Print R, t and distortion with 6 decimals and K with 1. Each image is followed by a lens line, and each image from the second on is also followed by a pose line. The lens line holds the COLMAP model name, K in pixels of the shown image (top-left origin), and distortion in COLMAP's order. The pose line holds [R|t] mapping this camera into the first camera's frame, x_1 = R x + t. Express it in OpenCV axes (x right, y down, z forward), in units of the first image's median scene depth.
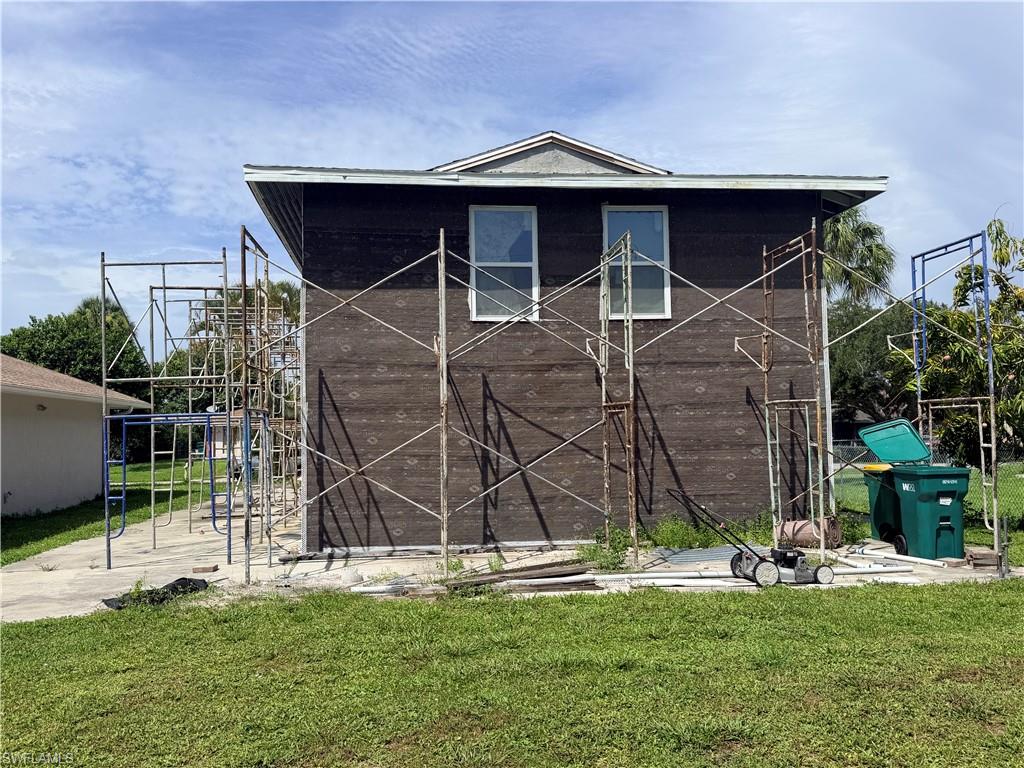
lens RADIAL K [[889.1, 0, 511.6], [0, 889.1, 383.5], [0, 0, 1]] dist [0.087142, -0.102950]
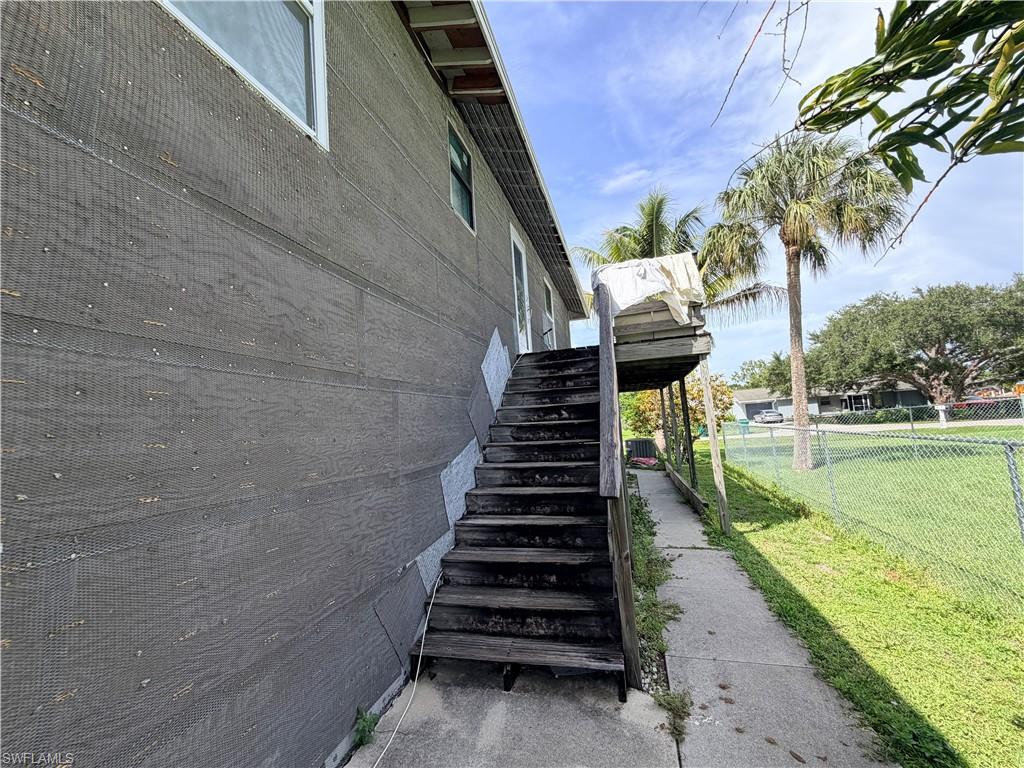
lens RADIAL K [[410.3, 0, 507.8], [0, 410.3, 377.9], [0, 0, 1]] dist [0.001416, 0.000235]
pose [[0.916552, -0.093090, -0.388930, 0.462146], [0.078900, 0.995508, -0.052338, 0.052582], [0.392055, 0.017284, 0.919779, 1.079992]]
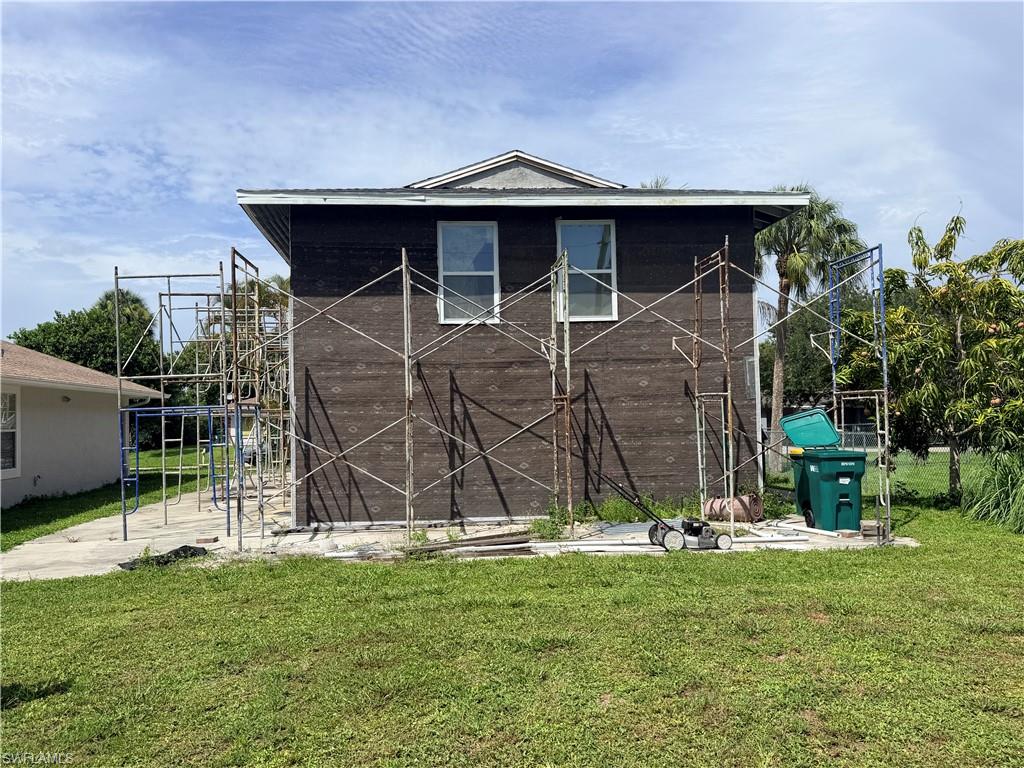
lens RADIAL K [[889.1, 0, 514.2], [0, 889.1, 390.9], [0, 0, 1]] dist [0.087142, -0.102950]
pose [[0.999809, -0.004378, -0.019052, 0.068600], [0.004857, 0.999671, 0.025195, -0.012555], [0.018936, -0.025283, 0.999501, -0.129472]]
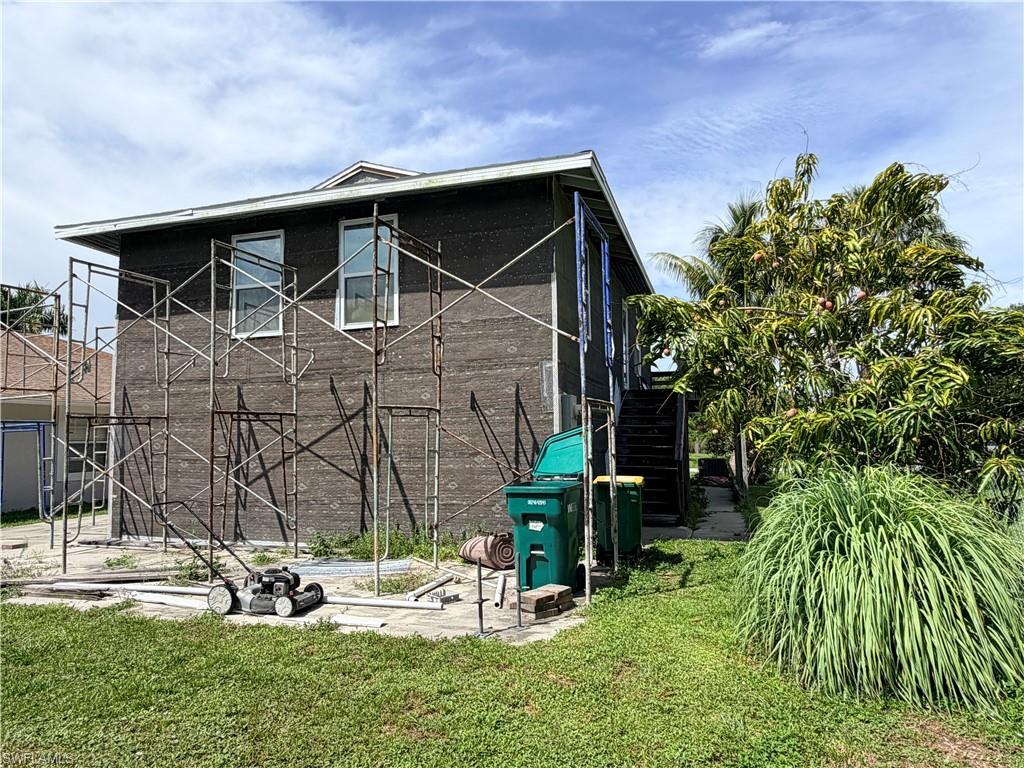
lens RADIAL K [[683.2, 0, 508.2], [0, 683.2, 380.9], [0, 0, 1]] dist [-0.000491, 0.002359]
pose [[0.910028, -0.031446, -0.413352, 0.600468], [0.023321, 0.999423, -0.024689, 0.011041], [0.413890, 0.012828, 0.910237, 0.353588]]
